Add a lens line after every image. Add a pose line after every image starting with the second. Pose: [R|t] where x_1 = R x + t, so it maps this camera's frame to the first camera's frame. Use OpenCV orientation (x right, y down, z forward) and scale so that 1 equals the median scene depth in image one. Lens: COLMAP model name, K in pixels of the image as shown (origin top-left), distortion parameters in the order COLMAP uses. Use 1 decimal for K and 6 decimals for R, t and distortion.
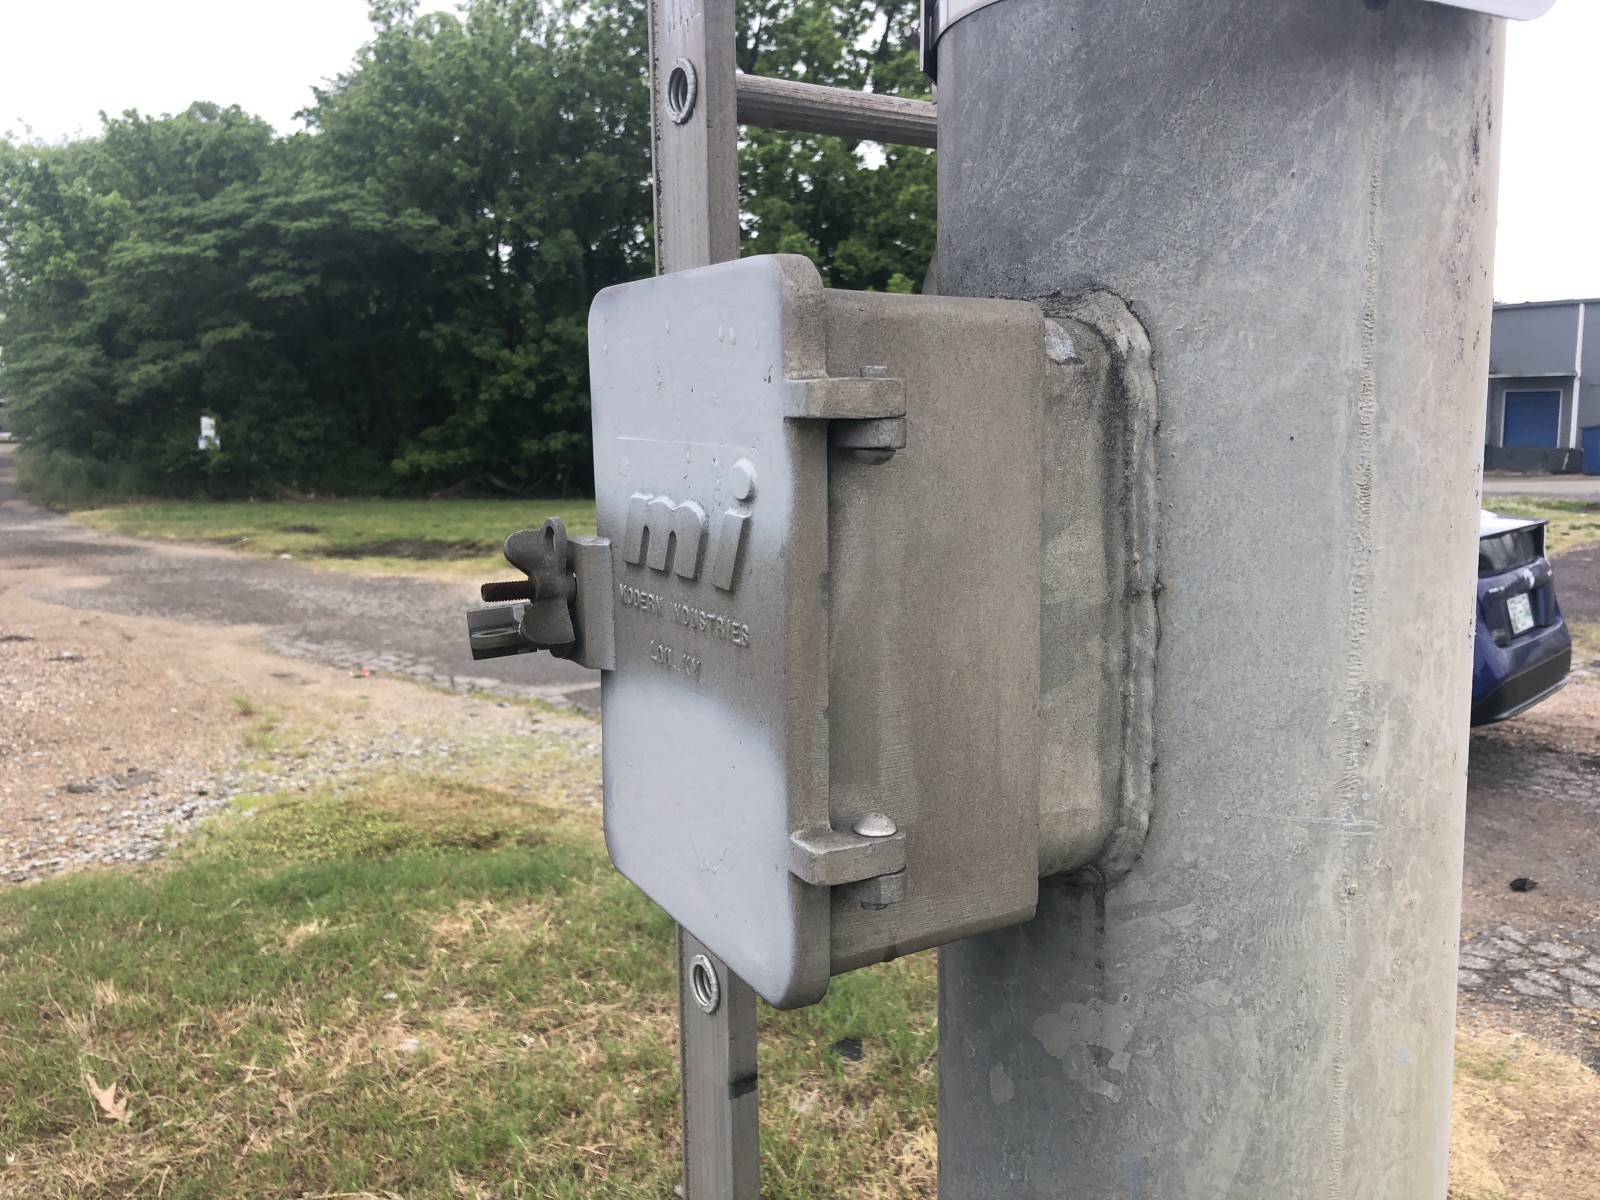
lens RADIAL K [[1305.7, 0, 794.8], [0, 1305.7, 563.7], [0, 0, 1]] dist [0.041458, -0.033678]
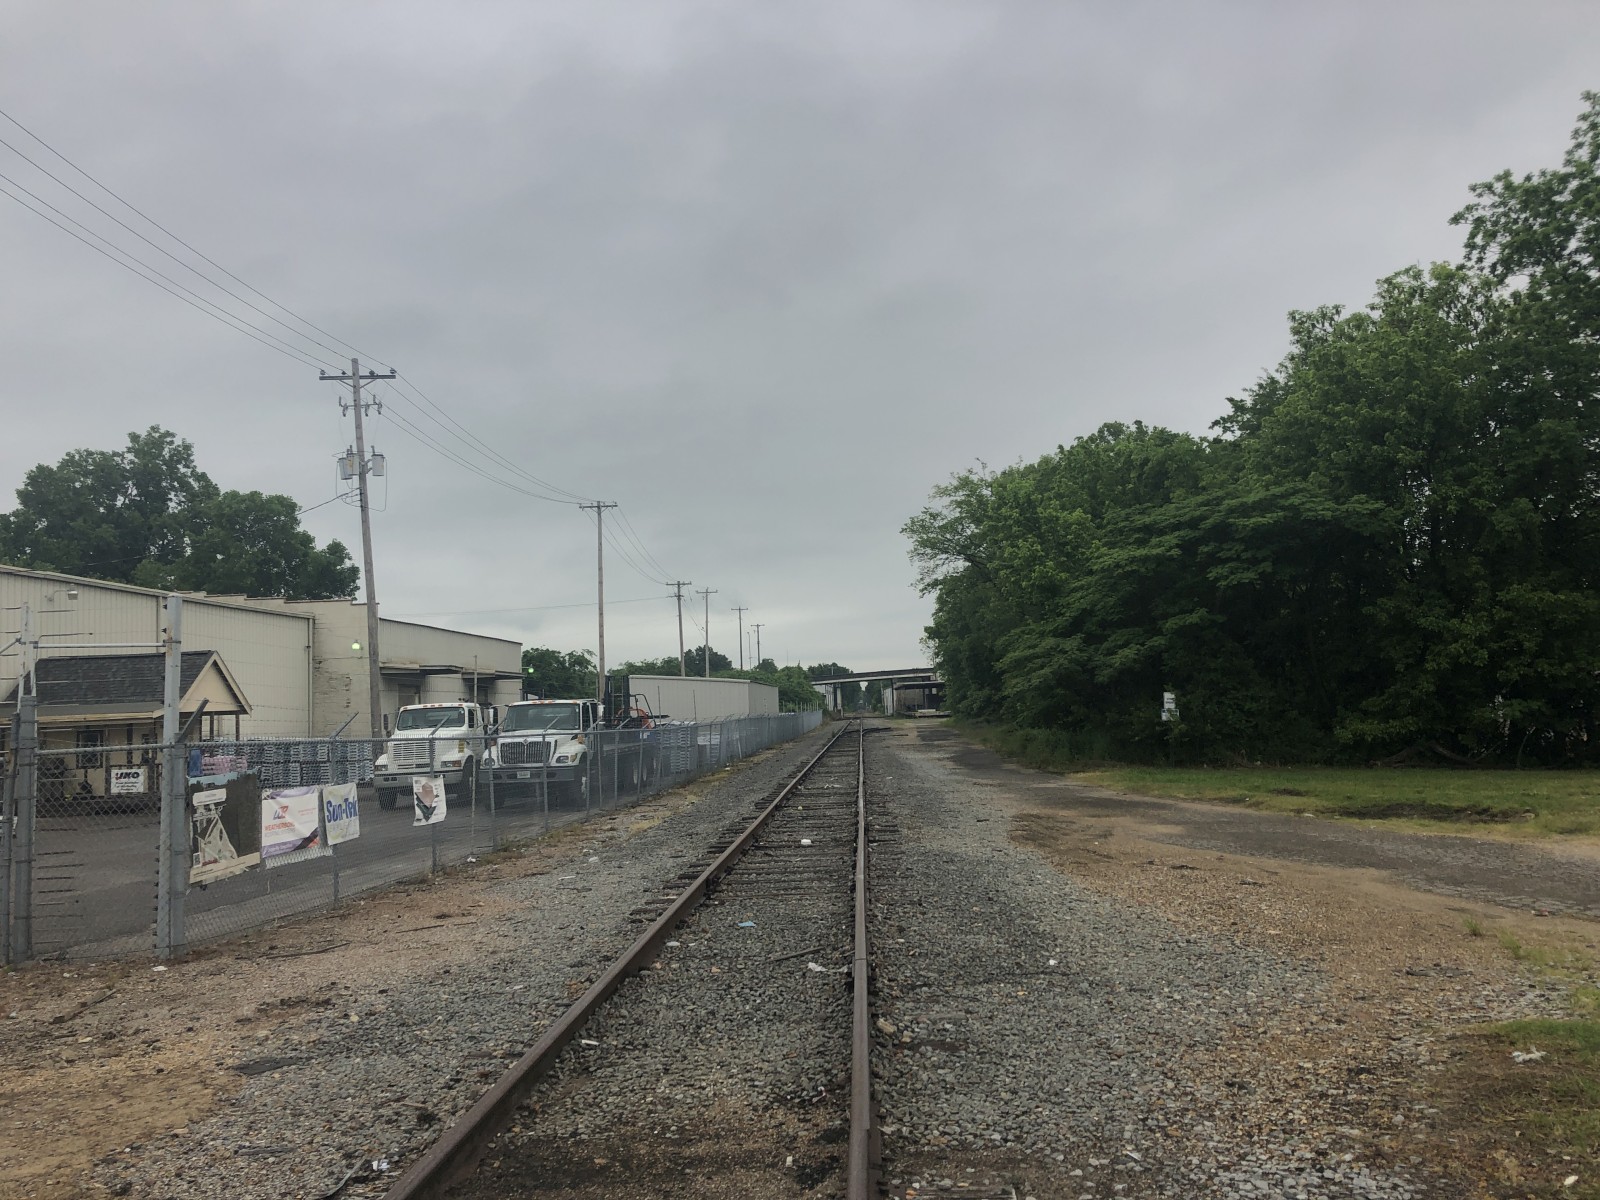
lens RADIAL K [[1305.7, 0, 766.0], [0, 1305.7, 588.6], [0, 0, 1]] dist [0.041458, -0.033678]
pose [[0.818199, -0.067073, -0.571010, -0.075992], [-0.040812, 0.983891, -0.174050, 0.012211], [0.573485, 0.165712, 0.802281, -0.127594]]
